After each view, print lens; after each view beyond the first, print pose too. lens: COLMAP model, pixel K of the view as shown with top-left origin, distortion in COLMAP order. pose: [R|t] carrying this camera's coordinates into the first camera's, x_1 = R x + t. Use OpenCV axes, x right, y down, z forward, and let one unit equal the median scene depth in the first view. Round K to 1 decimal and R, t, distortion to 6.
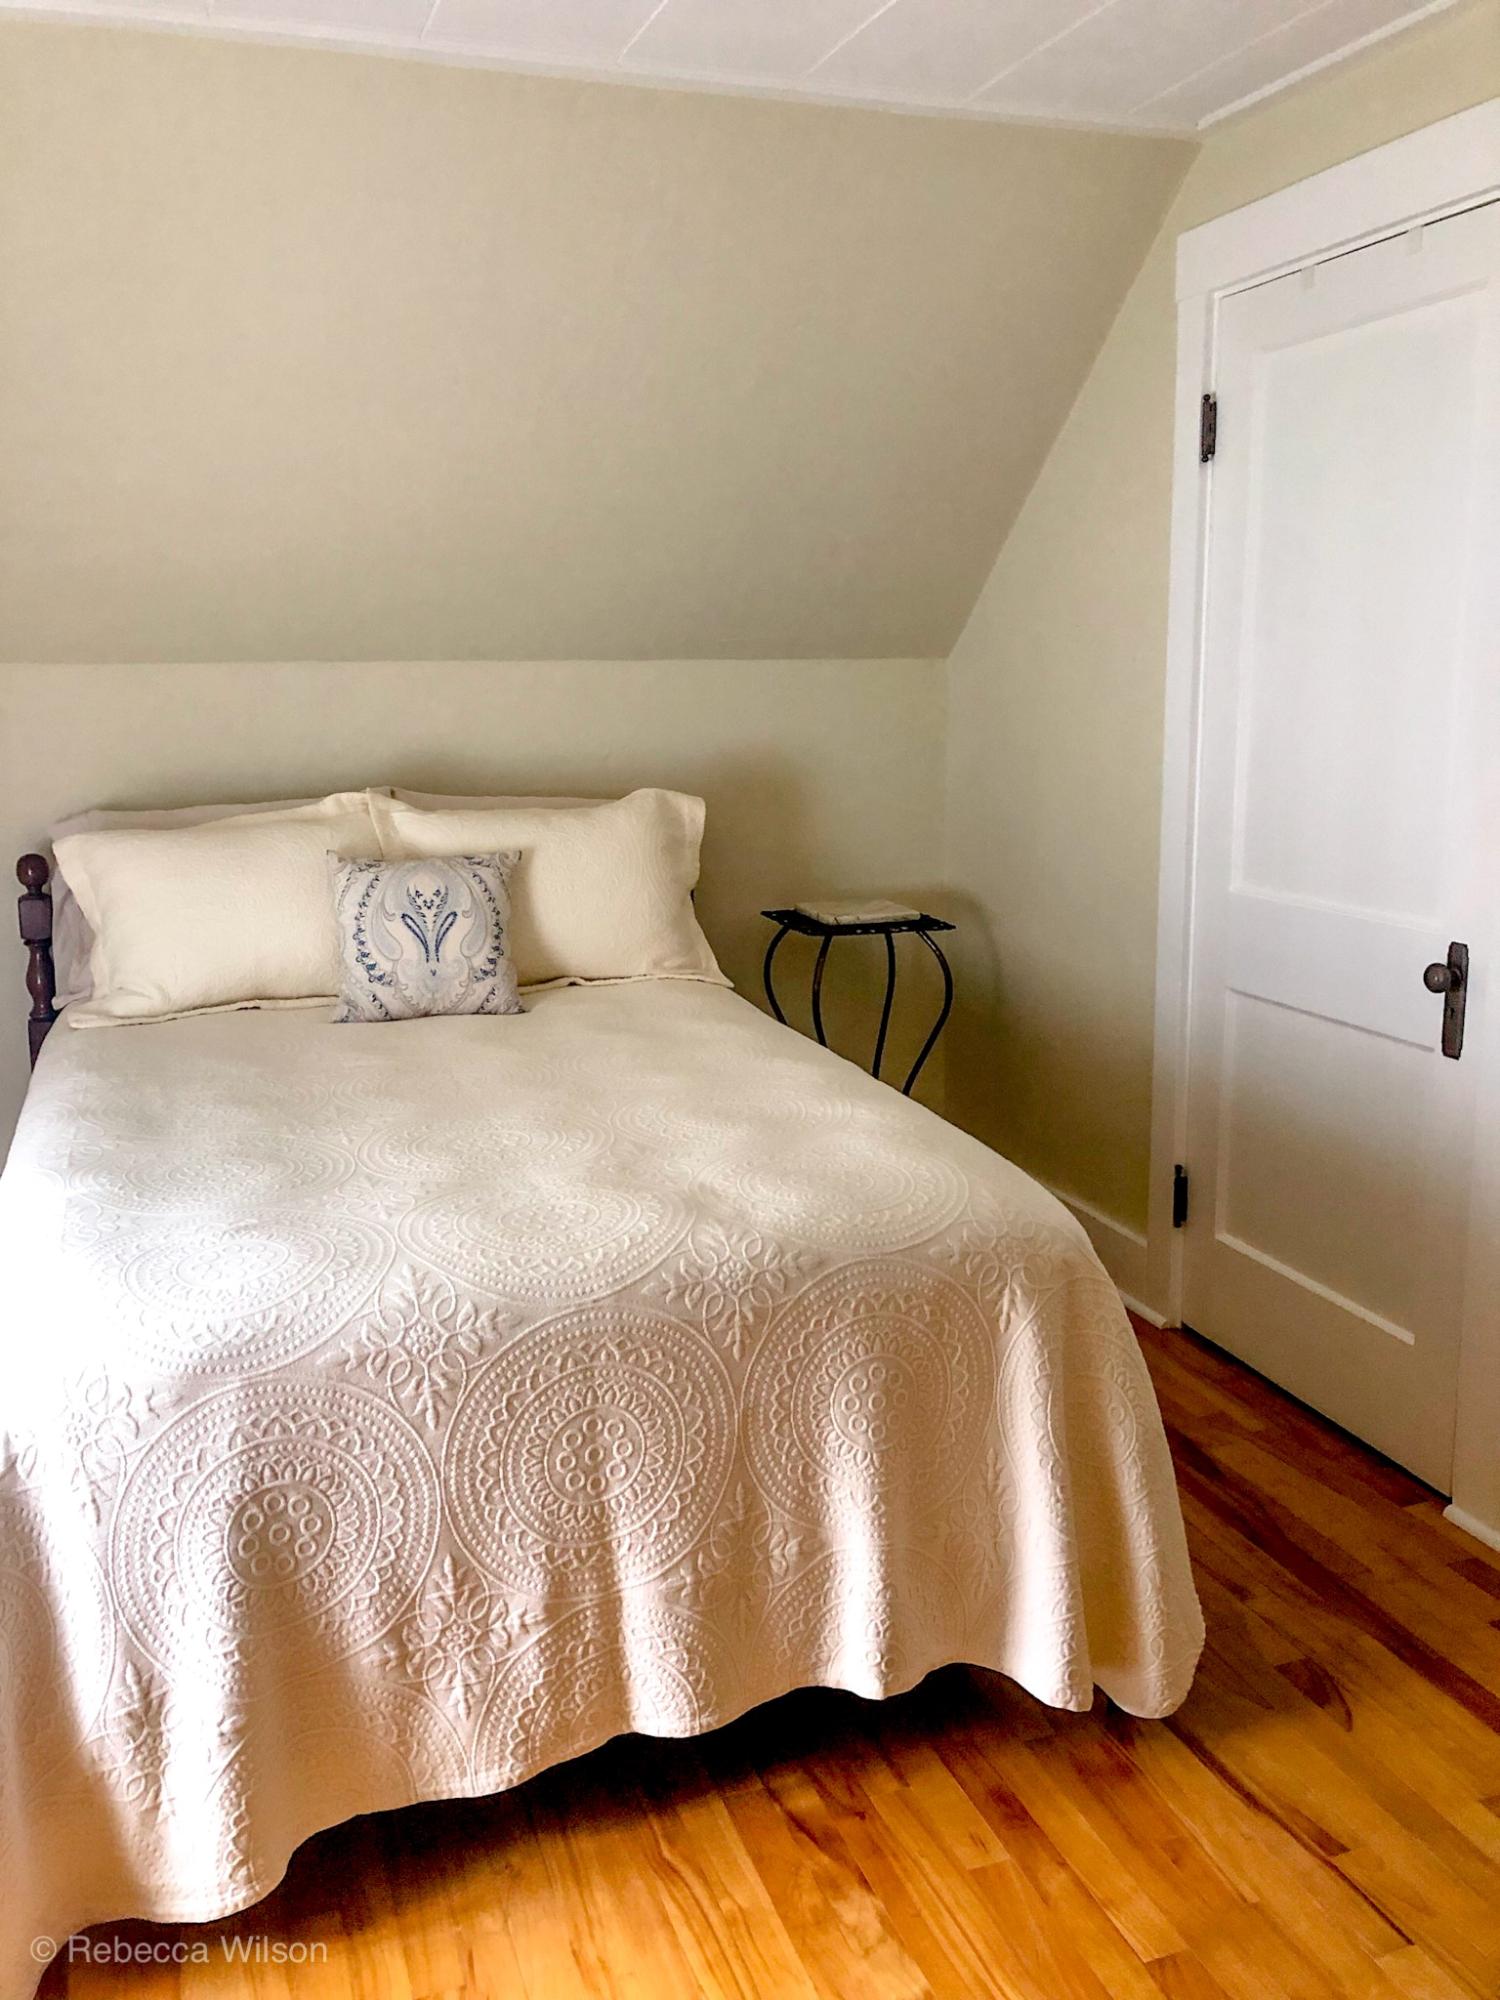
lens RADIAL K [[1655.8, 0, 759.7], [0, 1655.8, 1008.8], [0, 0, 1]] dist [0.071225, -0.030883]
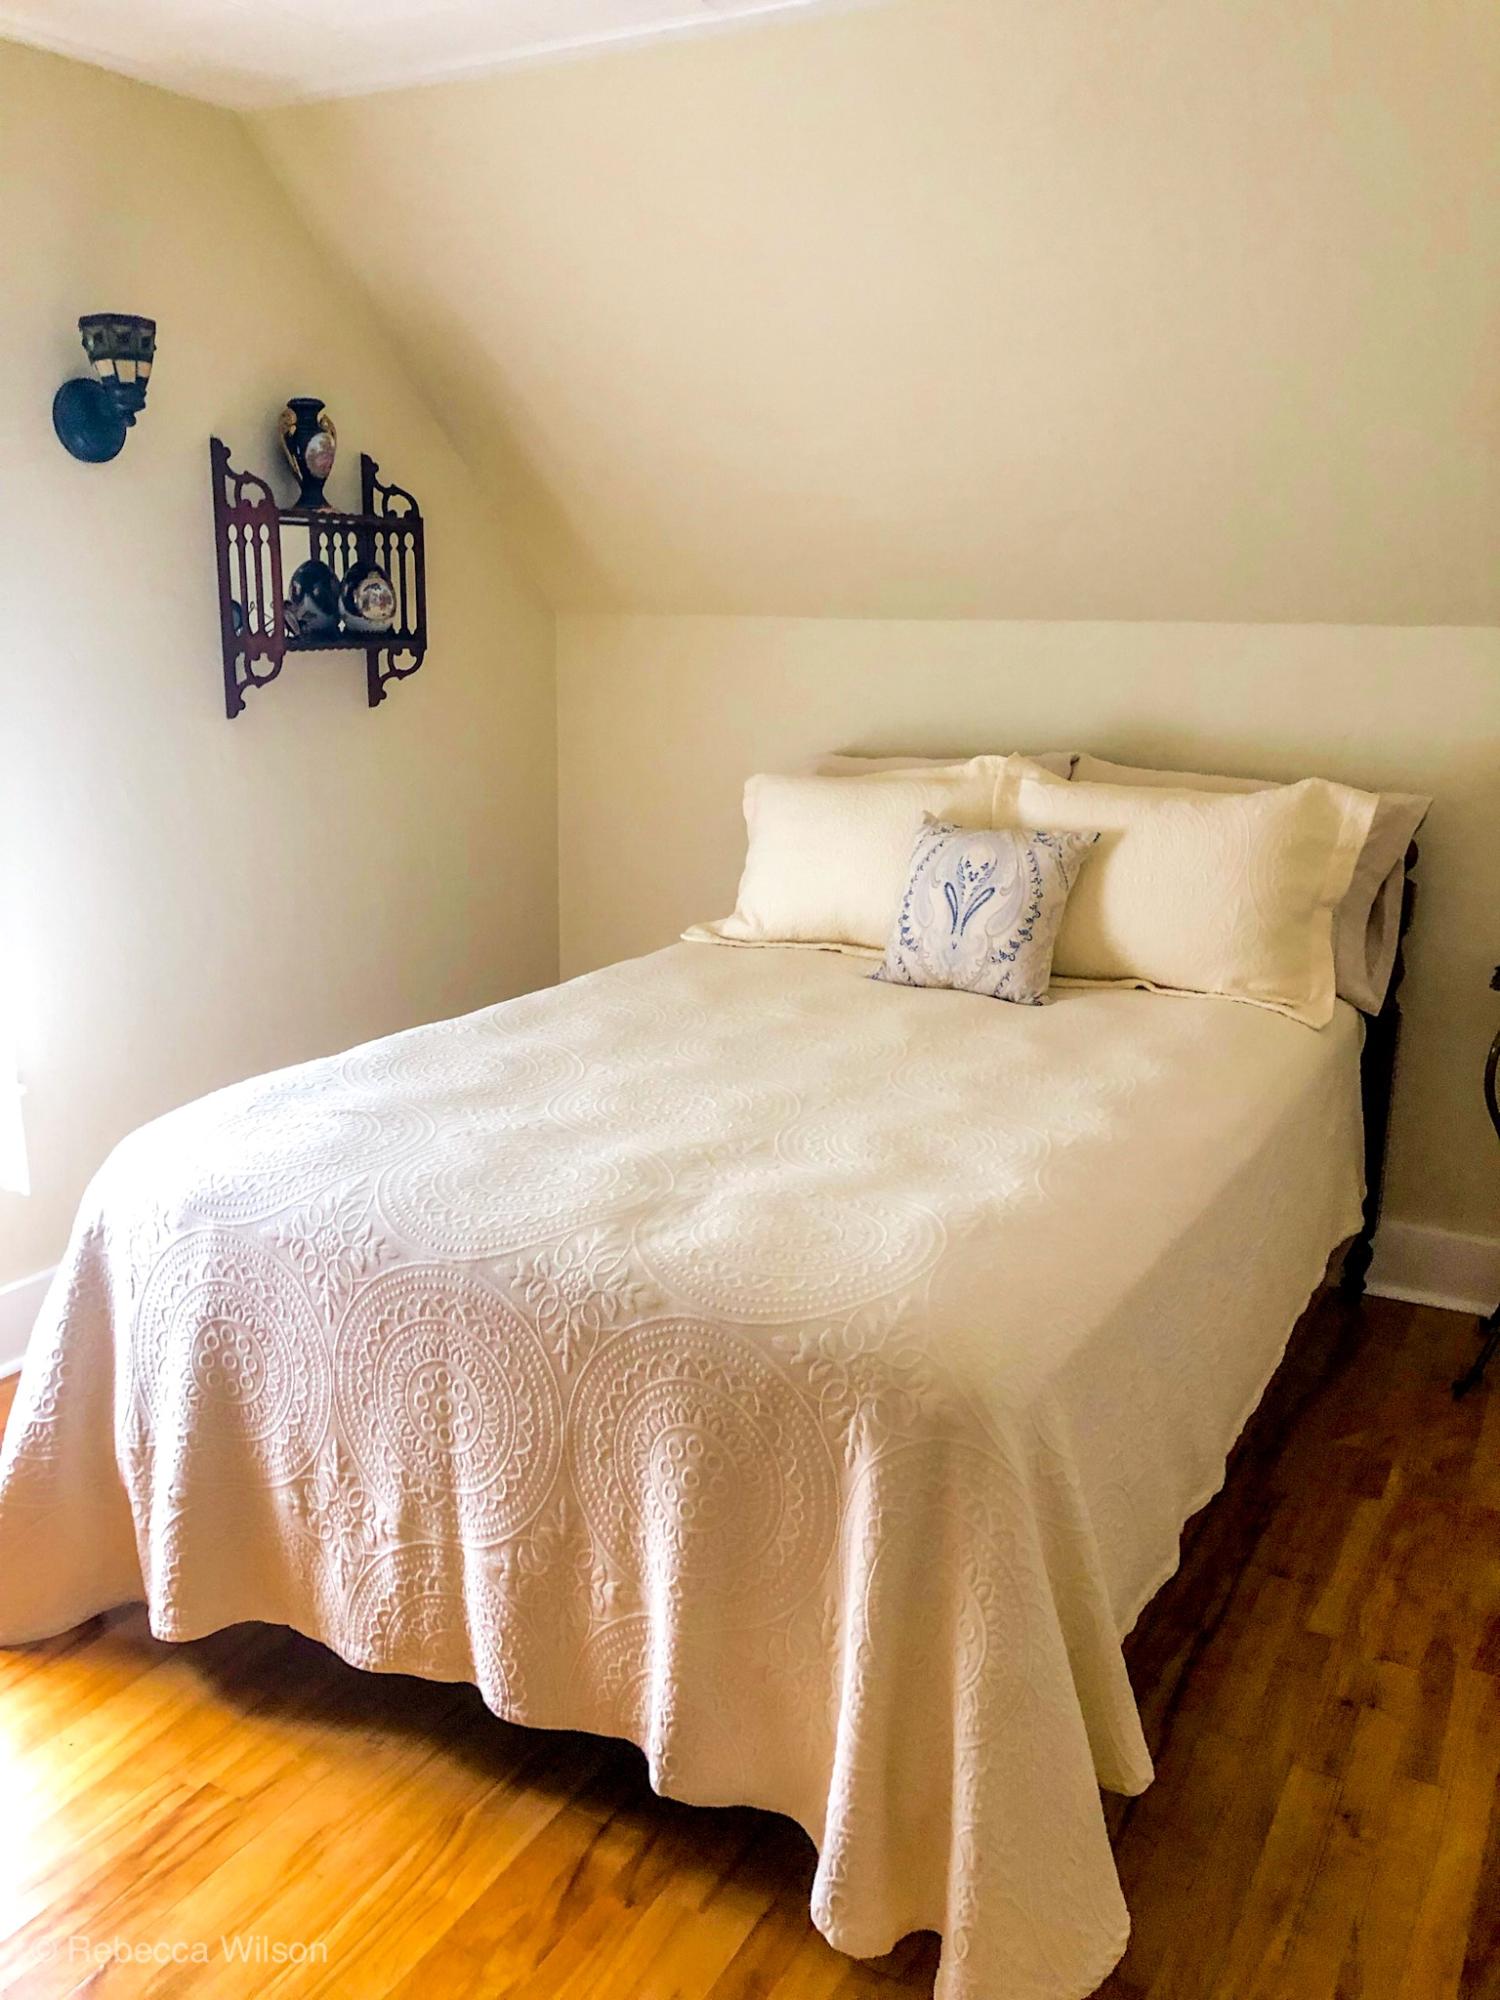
lens RADIAL K [[1655.8, 0, 752.5], [0, 1655.8, 1002.8], [0, 0, 1]] dist [0.071225, -0.030883]
pose [[0.655183, 0.194925, -0.729890, 0.707222], [-0.172065, 0.979250, 0.107066, -0.116667], [0.735615, 0.055440, 0.675128, 0.414616]]
